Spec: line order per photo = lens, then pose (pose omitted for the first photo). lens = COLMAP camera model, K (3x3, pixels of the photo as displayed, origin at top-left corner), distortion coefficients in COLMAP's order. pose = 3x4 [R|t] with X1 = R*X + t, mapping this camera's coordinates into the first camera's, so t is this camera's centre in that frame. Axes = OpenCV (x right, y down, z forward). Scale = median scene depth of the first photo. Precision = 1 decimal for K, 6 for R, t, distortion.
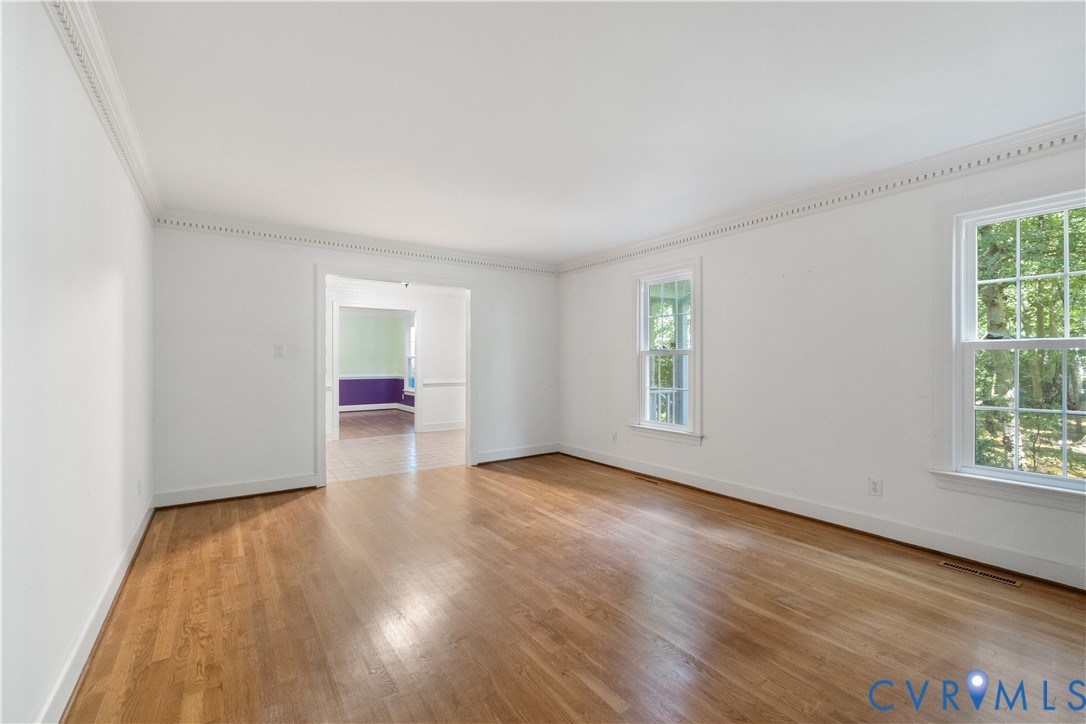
lens RADIAL K [[454.3, 0, 543.3], [0, 454.3, 361.6], [0, 0, 1]] dist [-0.001476, -0.000142]
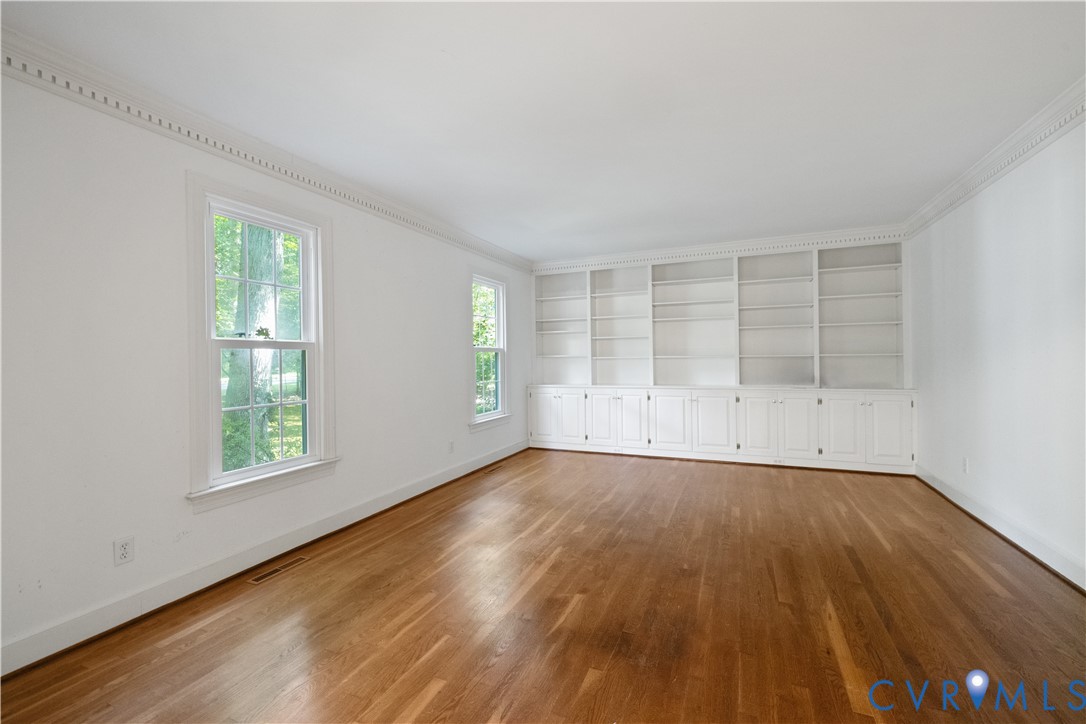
lens RADIAL K [[451.3, 0, 543.4], [0, 451.3, 359.9], [0, 0, 1]] dist [-0.000108, -0.000028]
pose [[-0.520697, 0.002027, 0.853739, -0.549332], [0.009253, 0.999952, 0.003269, 0.001314], [-0.853691, 0.009602, -0.520691, 1.298391]]
